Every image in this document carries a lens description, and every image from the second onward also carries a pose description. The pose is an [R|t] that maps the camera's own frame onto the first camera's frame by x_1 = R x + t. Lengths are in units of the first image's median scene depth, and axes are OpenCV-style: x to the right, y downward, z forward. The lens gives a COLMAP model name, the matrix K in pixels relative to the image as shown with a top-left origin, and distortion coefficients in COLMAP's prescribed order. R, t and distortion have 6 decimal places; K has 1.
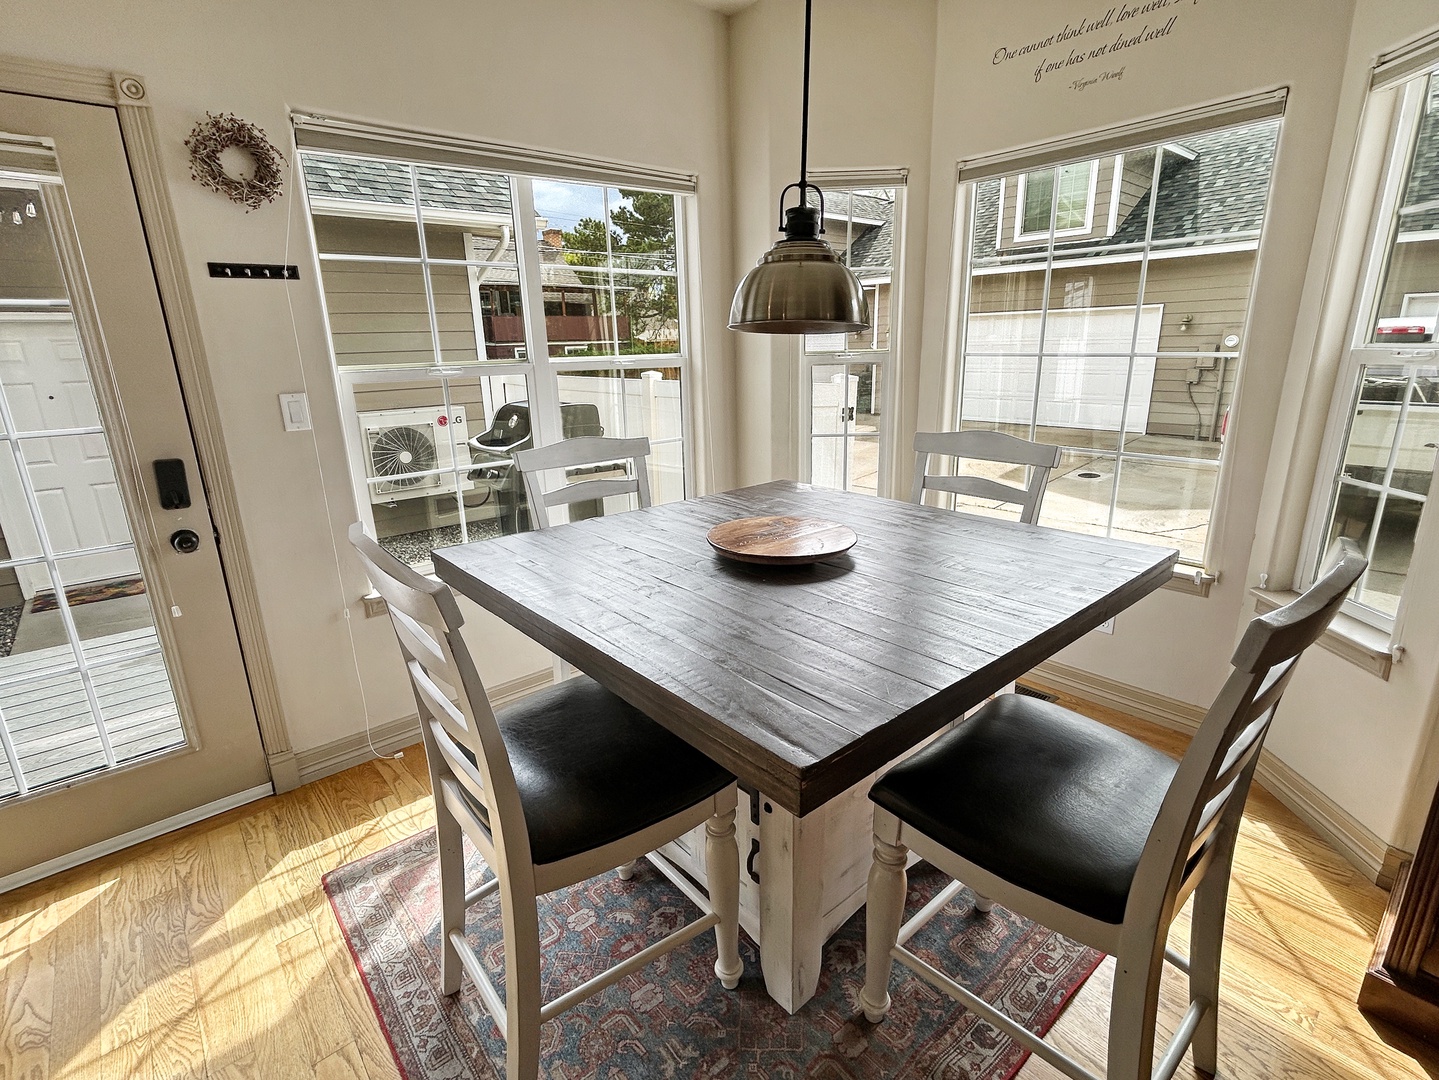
lens RADIAL K [[701.3, 0, 710.8], [0, 701.3, 535.7], [0, 0, 1]] dist [-0.004179, 0.010100]
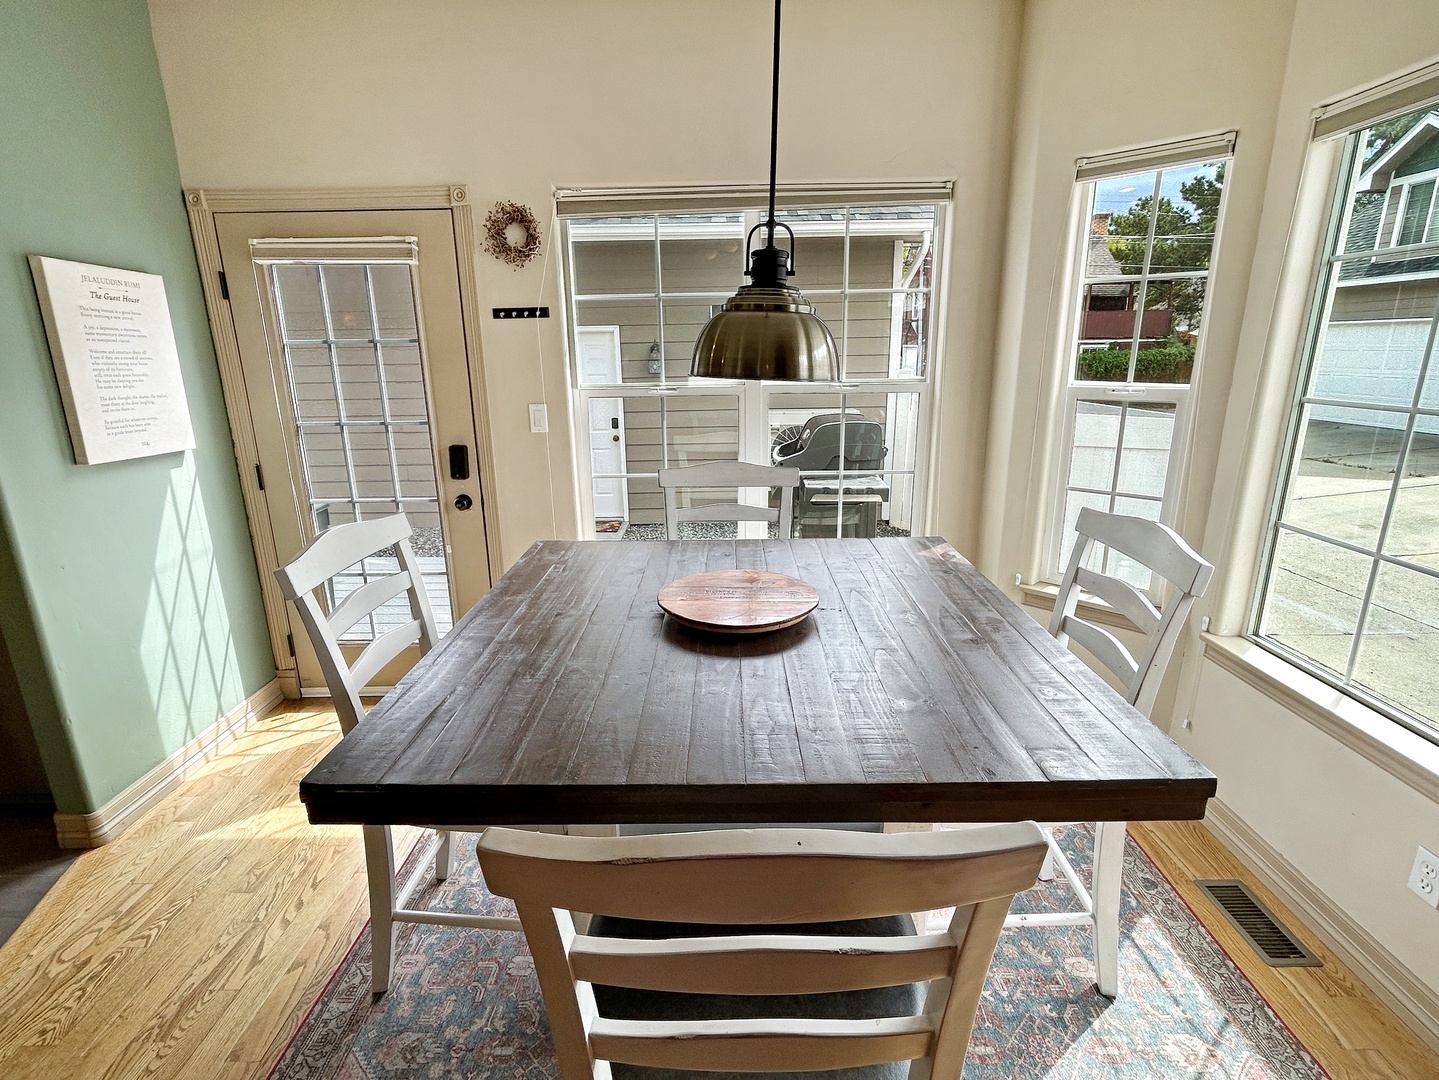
lens RADIAL K [[701.3, 0, 710.8], [0, 701.3, 535.7], [0, 0, 1]] dist [-0.004179, 0.010100]
pose [[0.759419, 0.184135, -0.624001, 0.561185], [-0.179241, 0.981211, 0.071405, -0.121841], [0.625424, 0.057620, 0.778154, 0.211793]]
